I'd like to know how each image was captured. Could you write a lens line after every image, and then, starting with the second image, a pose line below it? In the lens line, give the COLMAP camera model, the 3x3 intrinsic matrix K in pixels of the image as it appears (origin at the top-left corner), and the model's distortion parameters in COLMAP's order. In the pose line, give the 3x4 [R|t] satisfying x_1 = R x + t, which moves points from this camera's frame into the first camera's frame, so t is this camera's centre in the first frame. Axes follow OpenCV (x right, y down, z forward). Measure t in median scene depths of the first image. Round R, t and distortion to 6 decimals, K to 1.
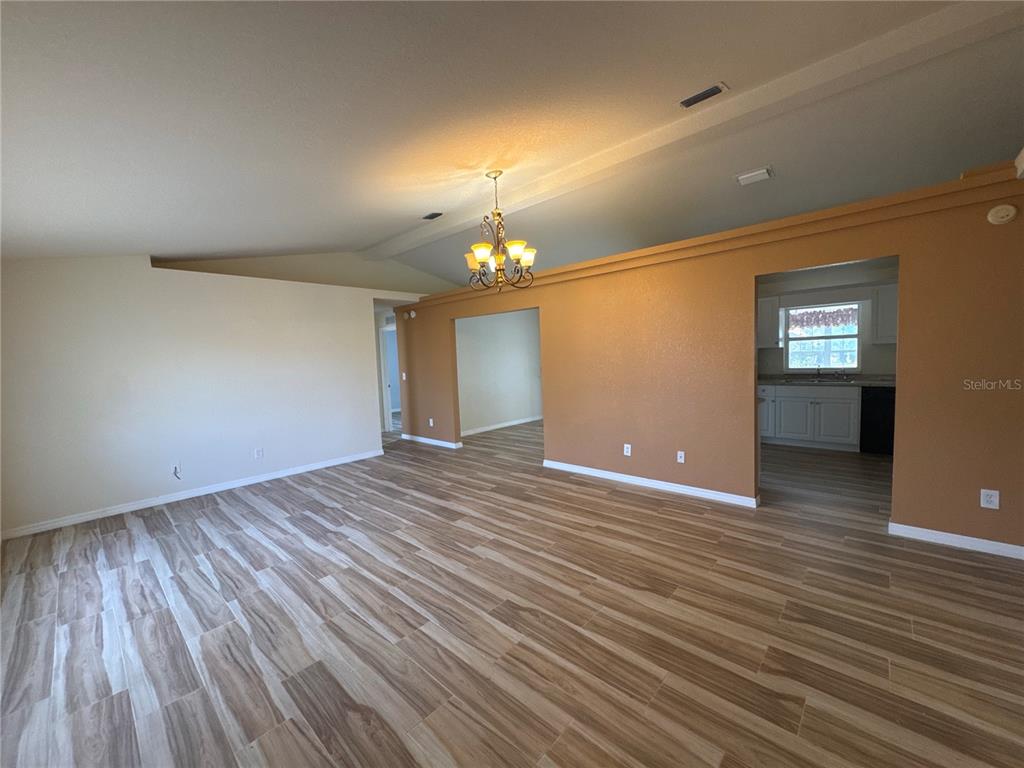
lens RADIAL K [[409.2, 0, 512.0], [0, 409.2, 384.0], [0, 0, 1]] dist [-0.001512, 0.000364]
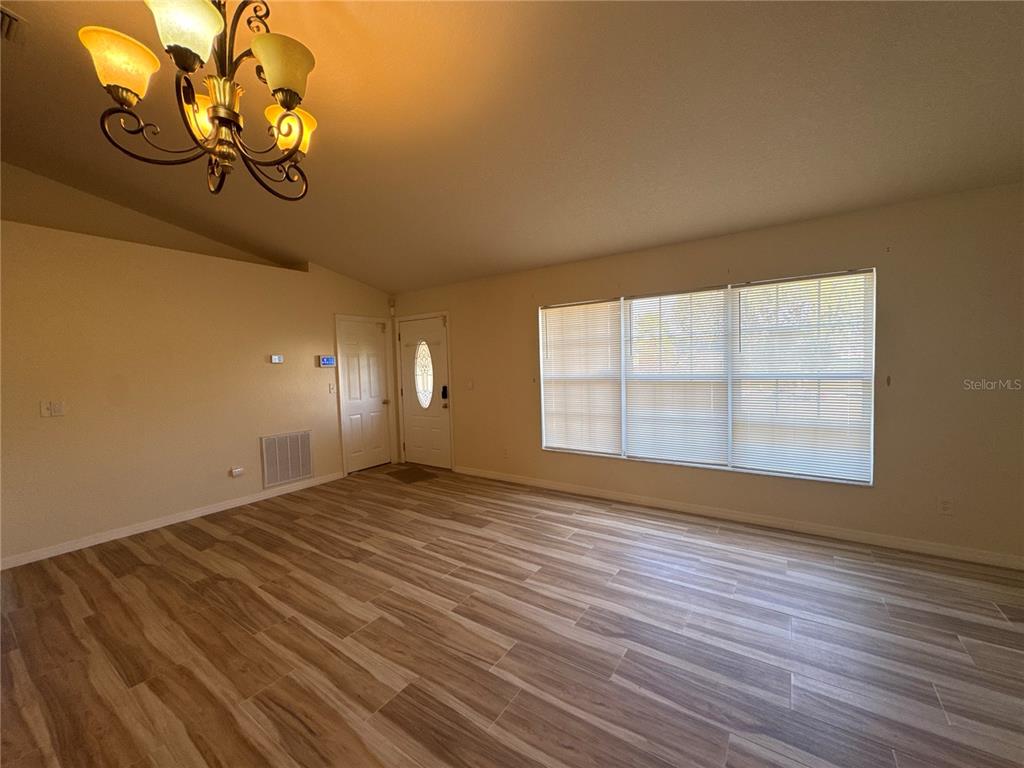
lens RADIAL K [[409.2, 0, 512.0], [0, 409.2, 384.0], [0, 0, 1]] dist [-0.001512, 0.000364]
pose [[-0.987661, 0.075664, -0.137118, -0.299650], [0.058559, 0.990459, 0.124750, -0.104188], [0.145249, 0.115181, -0.982668, 1.962025]]
